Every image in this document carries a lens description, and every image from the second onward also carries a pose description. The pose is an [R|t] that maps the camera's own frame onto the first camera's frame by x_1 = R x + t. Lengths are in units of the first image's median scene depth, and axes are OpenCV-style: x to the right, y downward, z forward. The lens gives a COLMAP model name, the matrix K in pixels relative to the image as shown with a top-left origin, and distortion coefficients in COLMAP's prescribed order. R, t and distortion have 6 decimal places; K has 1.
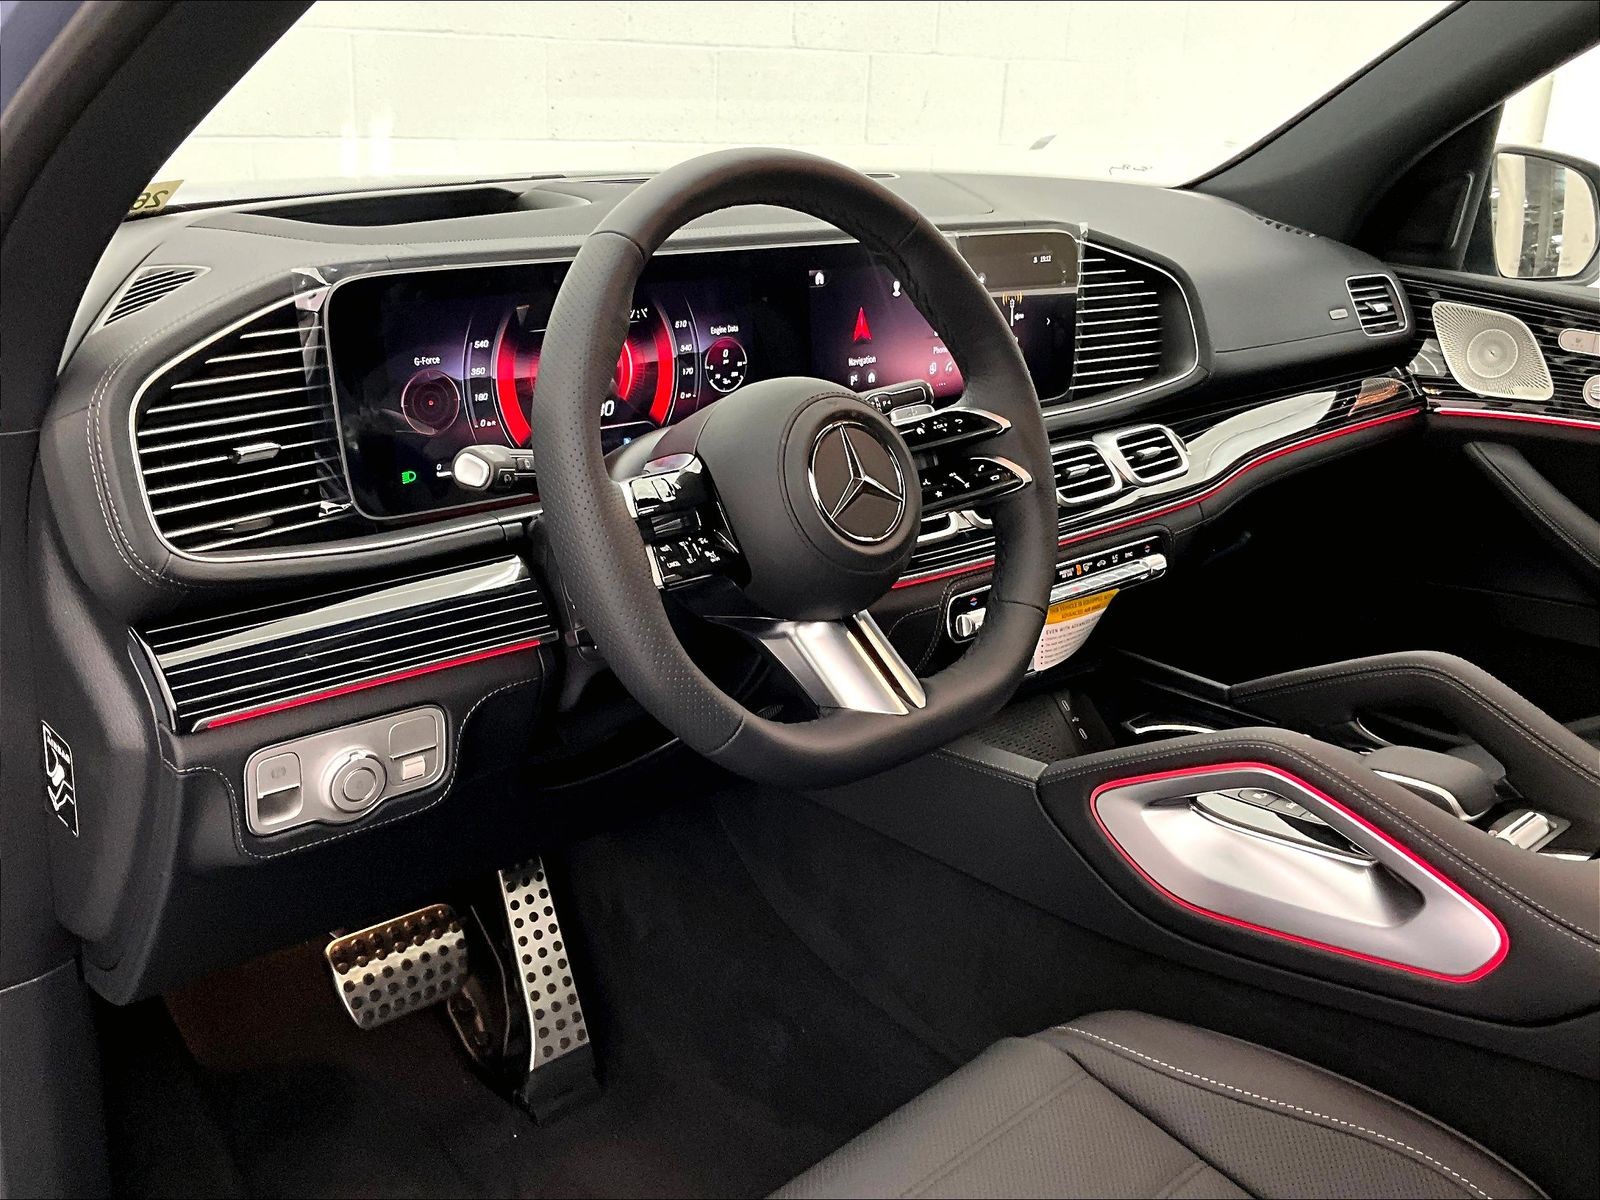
lens RADIAL K [[1579.9, 0, 800.0], [0, 1579.9, 600.0], [0, 0, 1]] dist [0.000687, 0.001163]
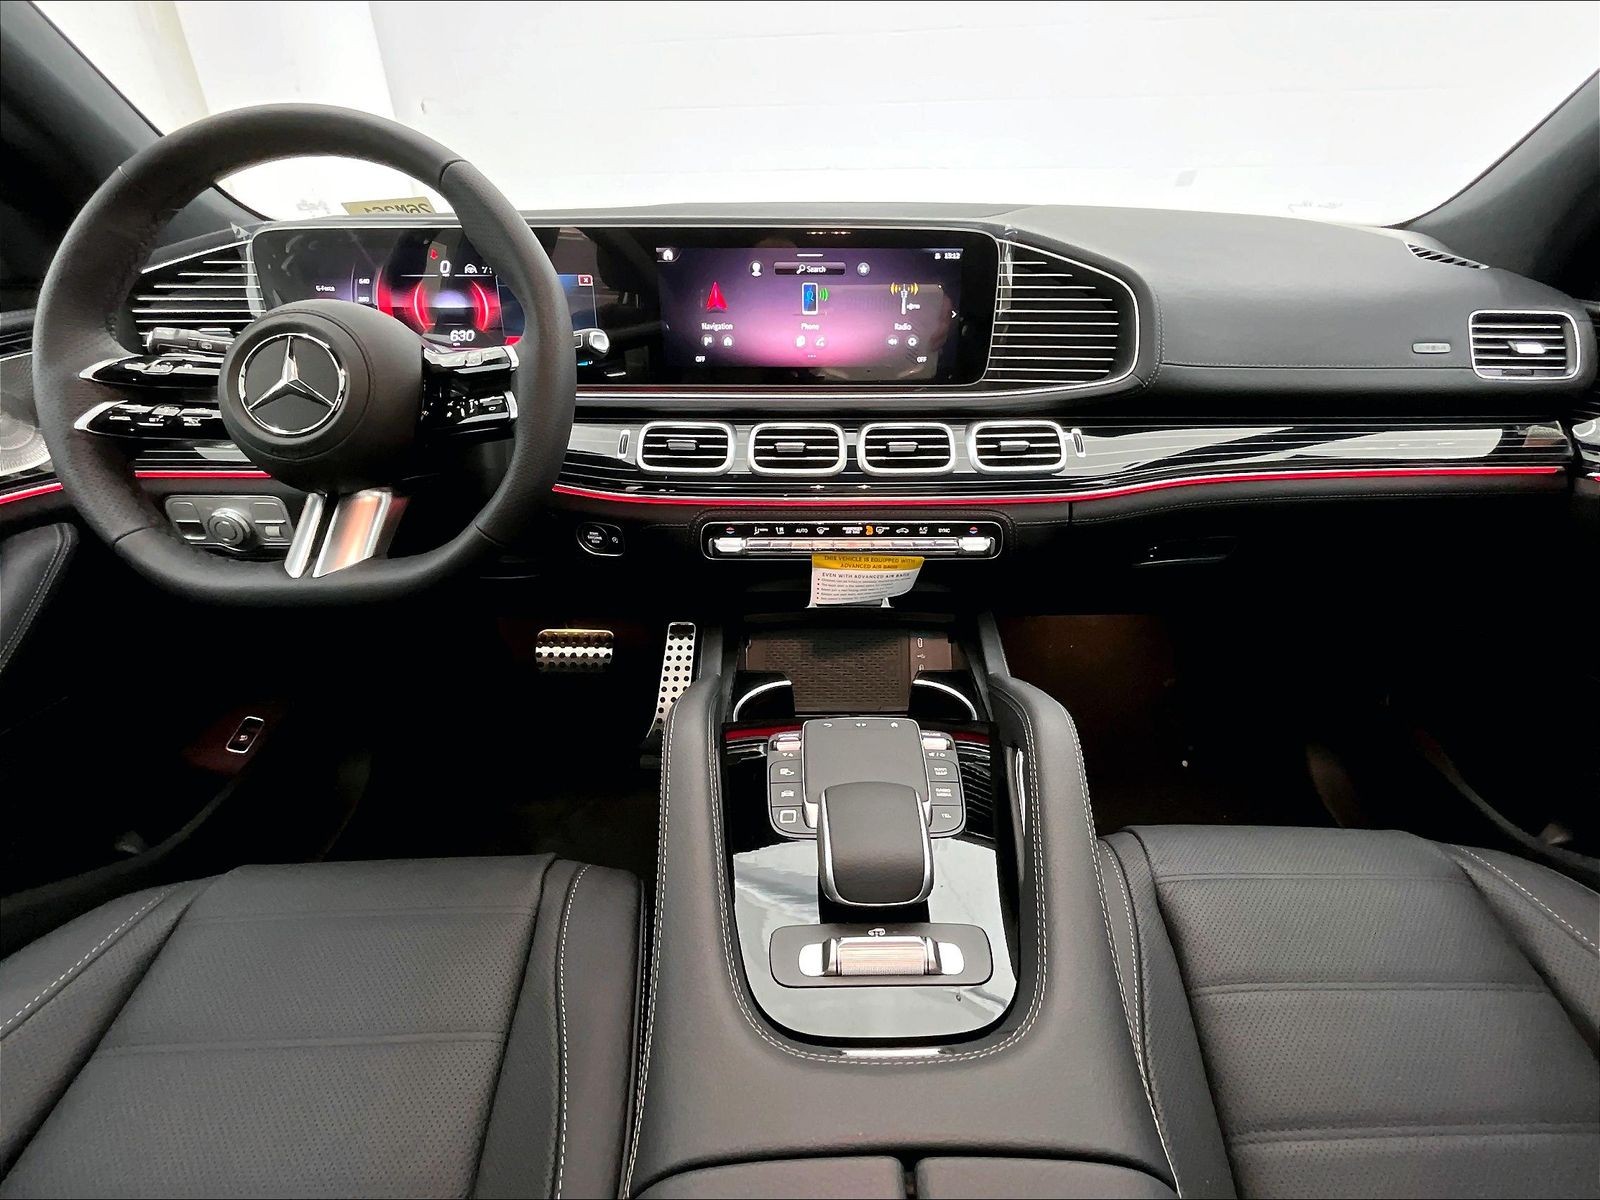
lens RADIAL K [[746.5, 0, 806.9], [0, 746.5, 568.6], [0, 0, 1]] dist [-0.034350, 0.022682]
pose [[0.729134, 0.269400, -0.629117, 0.474836], [-0.196858, 0.962971, 0.184209, -0.080433], [0.655447, -0.010466, 0.755168, 0.541059]]
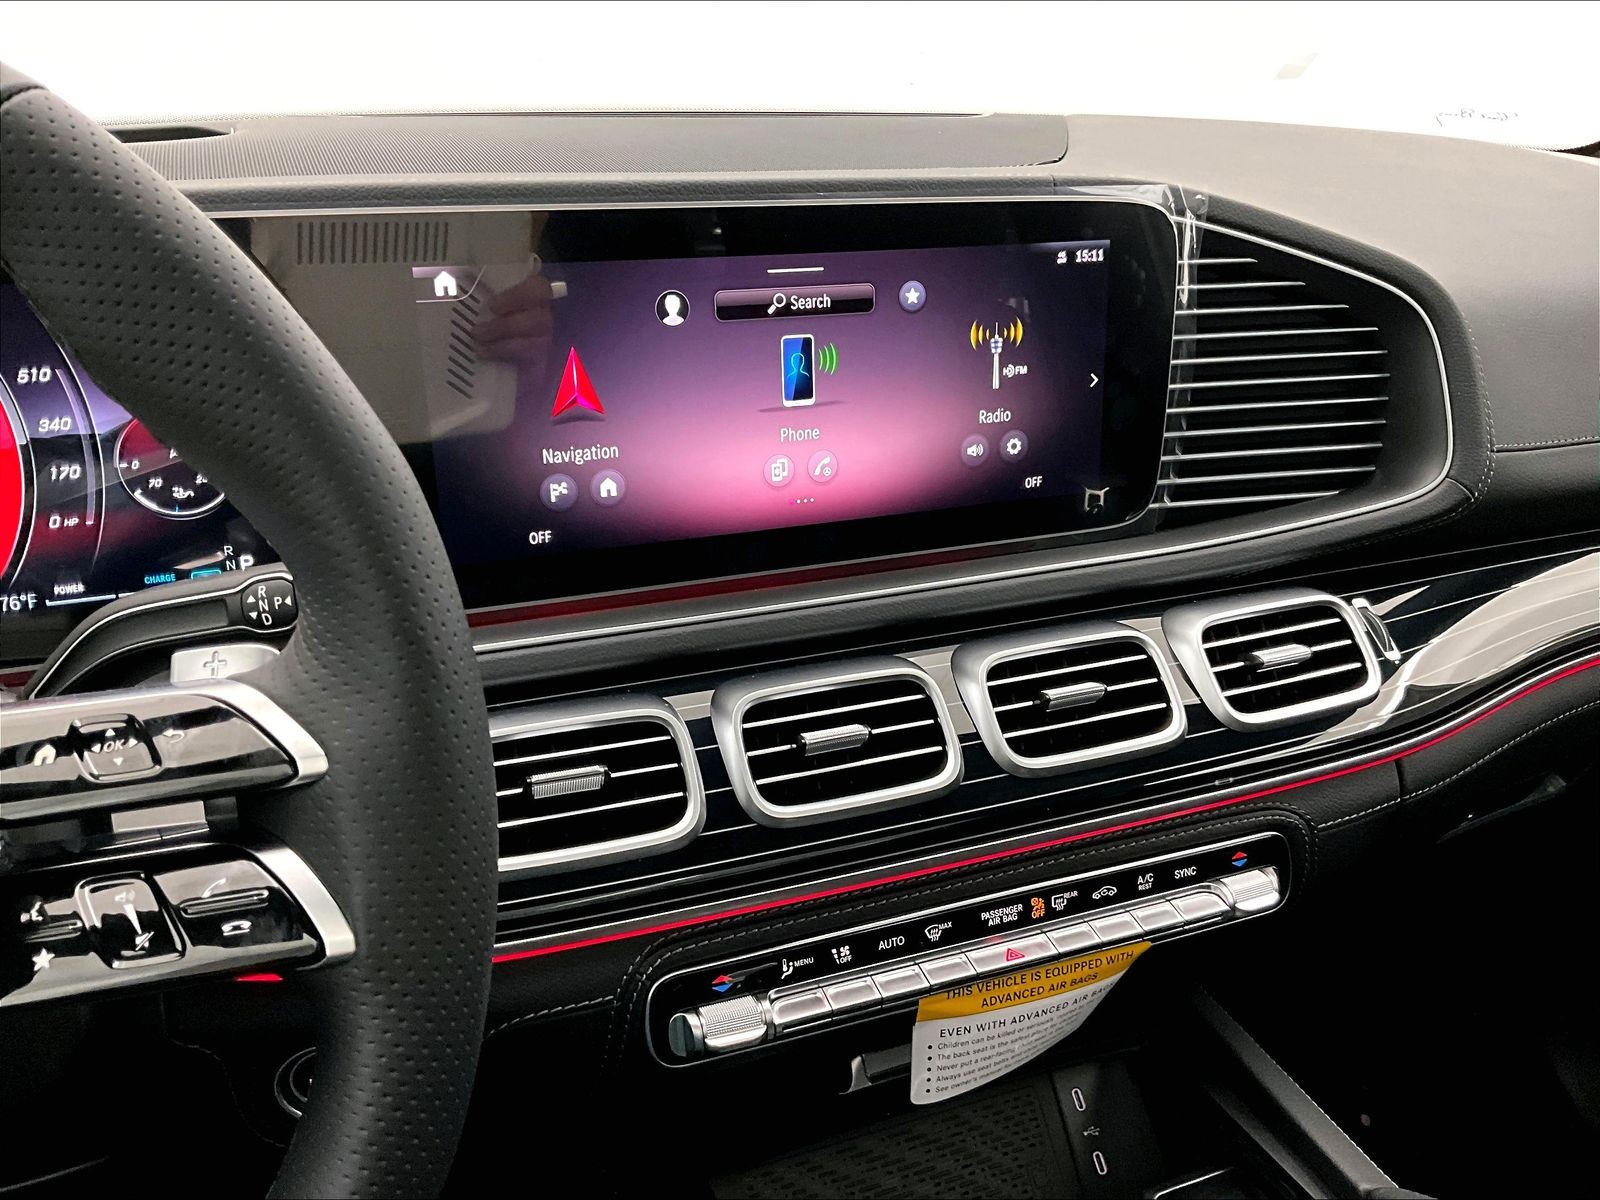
lens RADIAL K [[1345.4, 0, 800.0], [0, 1345.4, 600.0], [0, 0, 1]] dist [0.121116, -0.306718]
pose [[0.931079, 0.106626, -0.348889, 0.234695], [-0.094505, 0.994184, 0.051633, -0.122304], [0.352365, -0.015102, 0.935741, 0.569201]]
